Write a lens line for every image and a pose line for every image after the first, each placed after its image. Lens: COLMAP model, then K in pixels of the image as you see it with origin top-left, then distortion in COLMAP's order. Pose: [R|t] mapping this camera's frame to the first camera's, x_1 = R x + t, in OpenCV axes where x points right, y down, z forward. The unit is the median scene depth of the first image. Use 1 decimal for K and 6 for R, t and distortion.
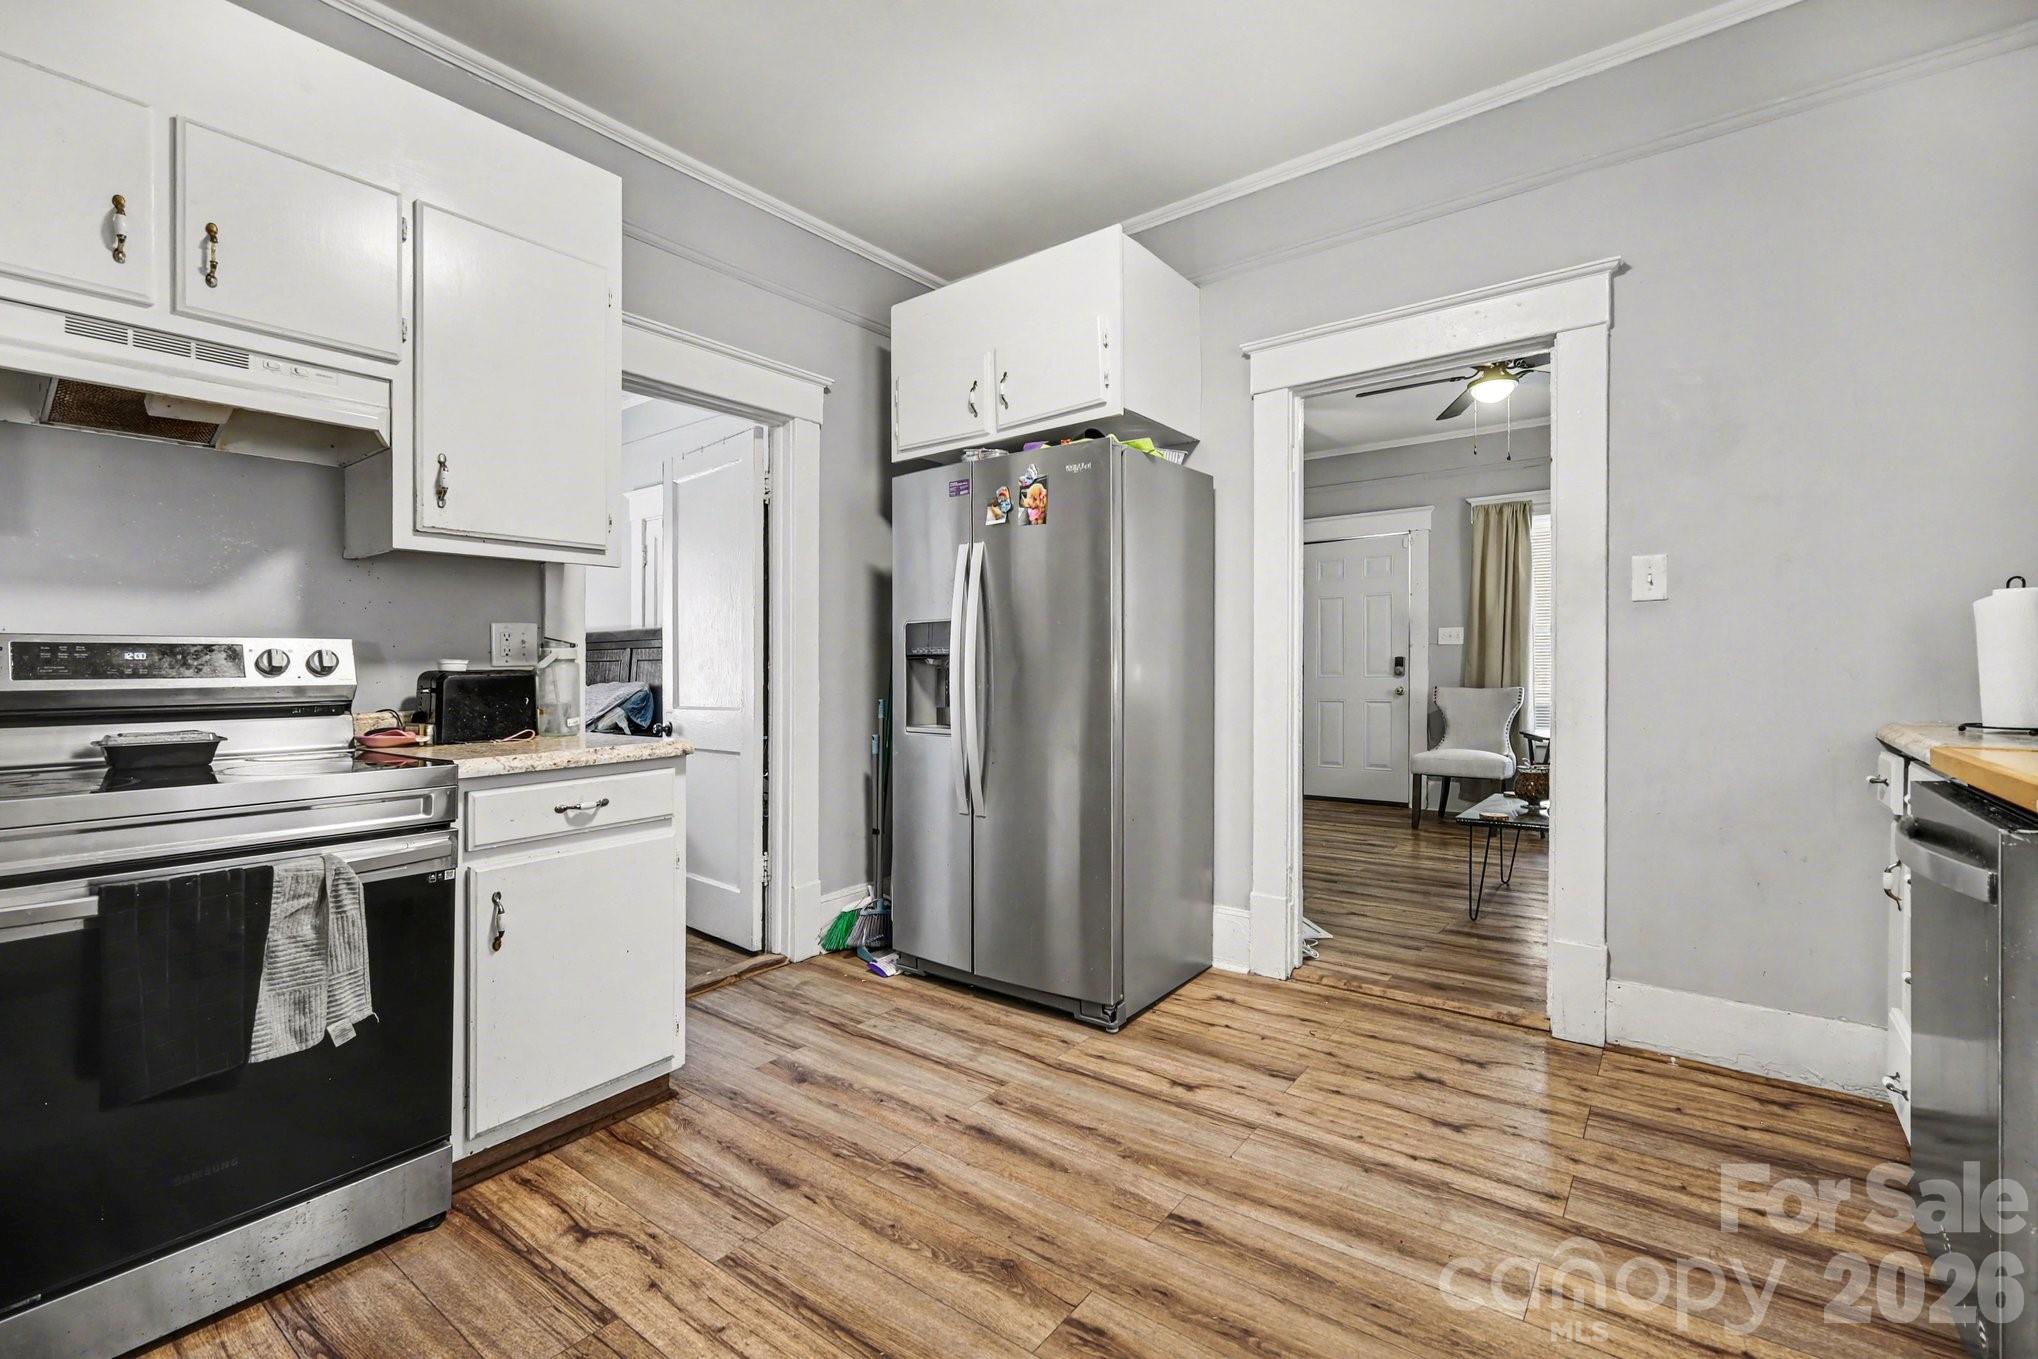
lens RADIAL K [[900.7, 0, 1015.0], [0, 900.7, 669.0], [0, 0, 1]] dist [0.011372, 0.000012]
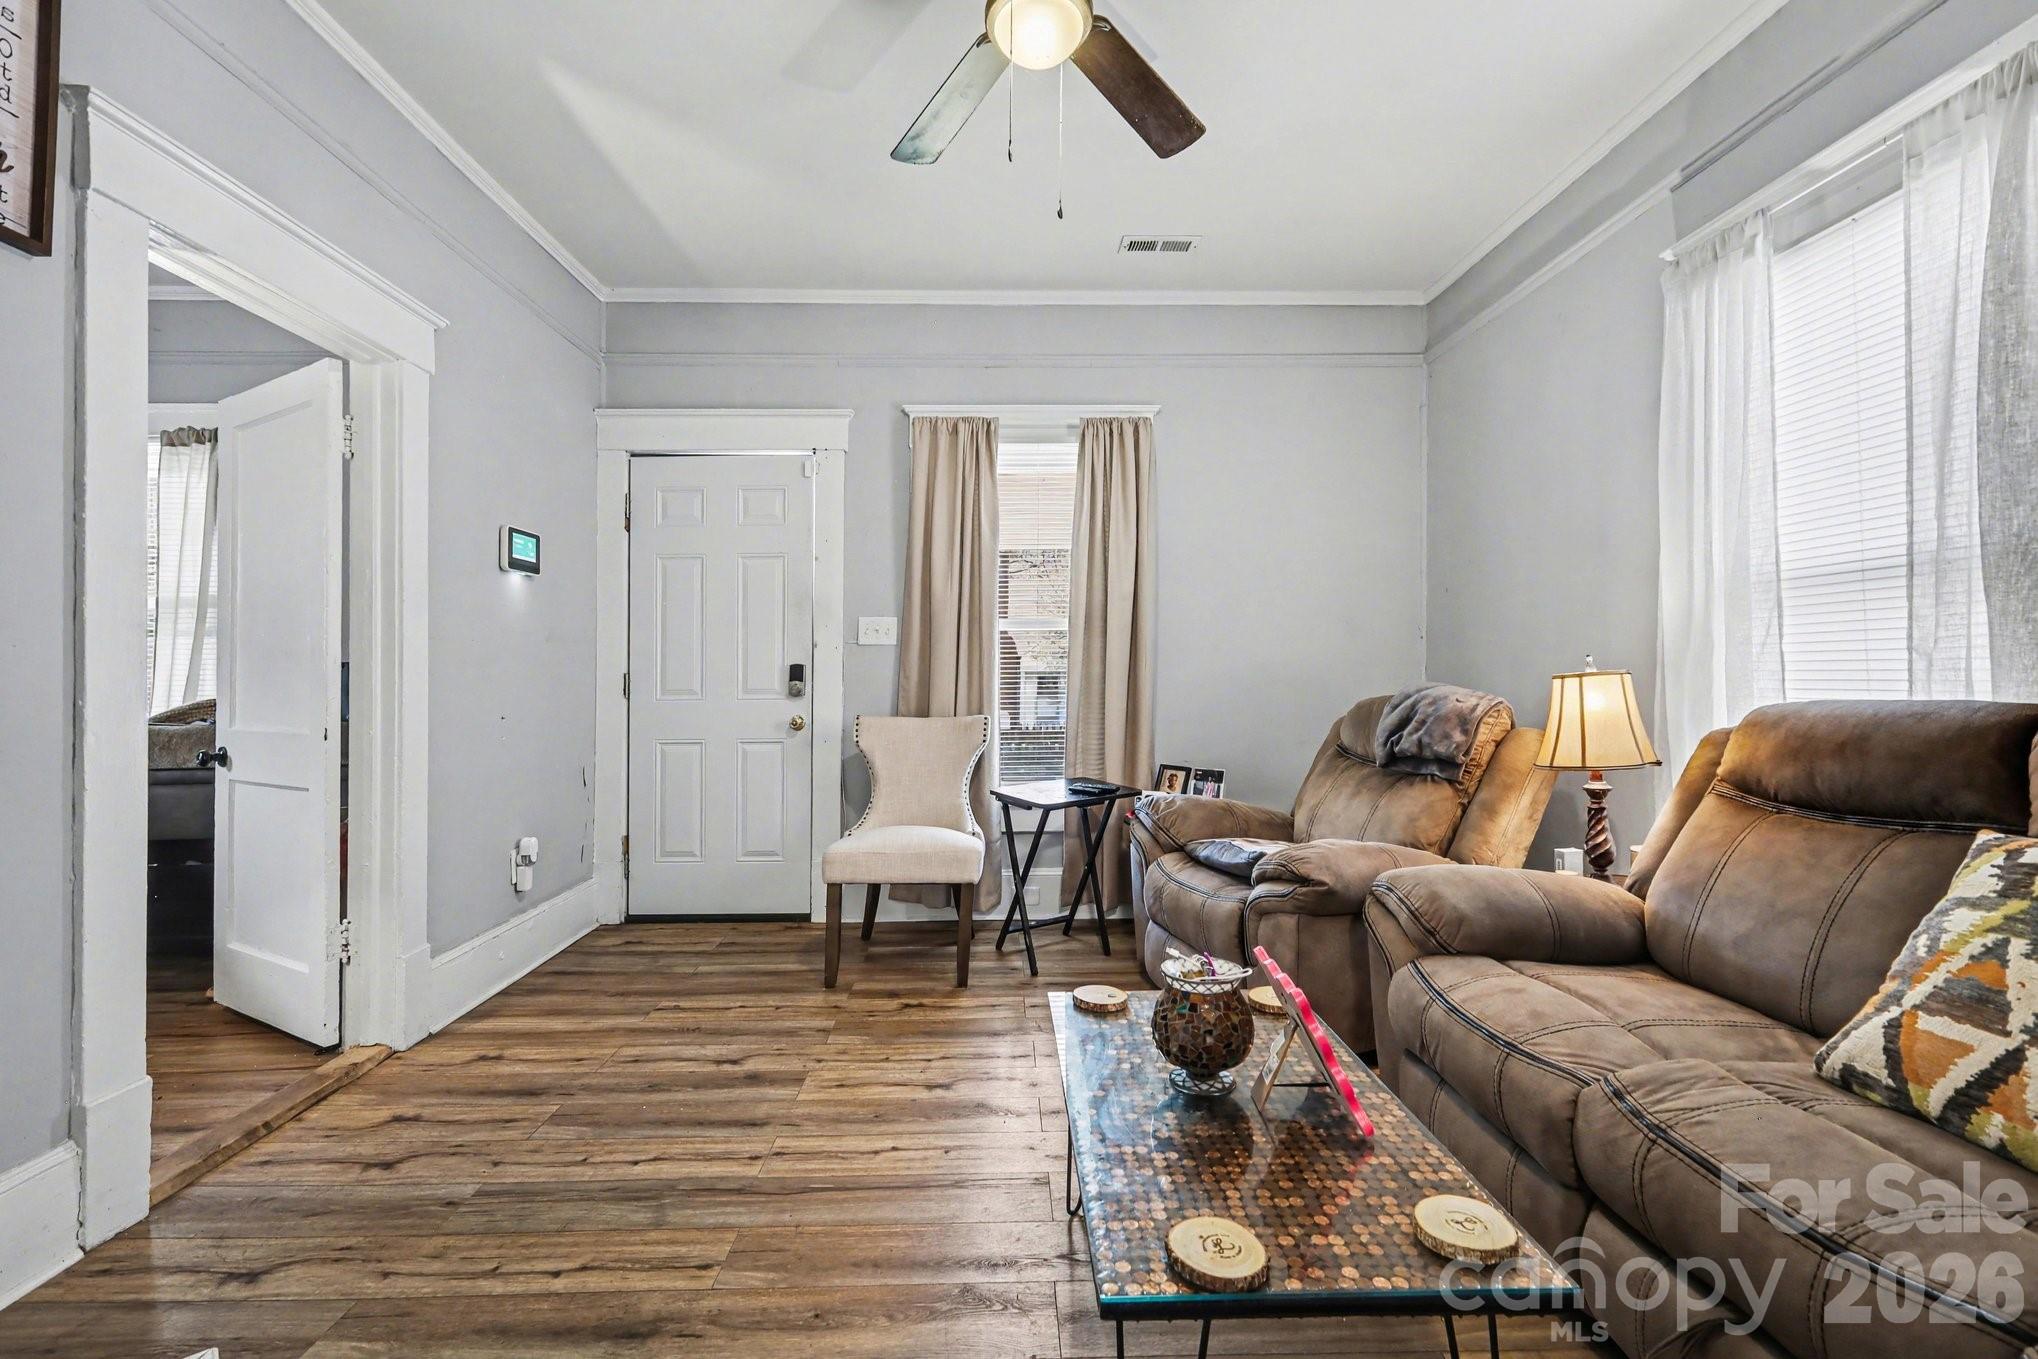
lens RADIAL K [[900.1, 0, 1019.0], [0, 900.1, 679.5], [0, 0, 1]] dist [0.000469, -0.000001]
pose [[0.781632, 0.002328, 0.623736, 0.444903], [-0.001944, 0.999997, -0.001297, -0.008661], [-0.623737, -0.000199, 0.781634, 1.155896]]
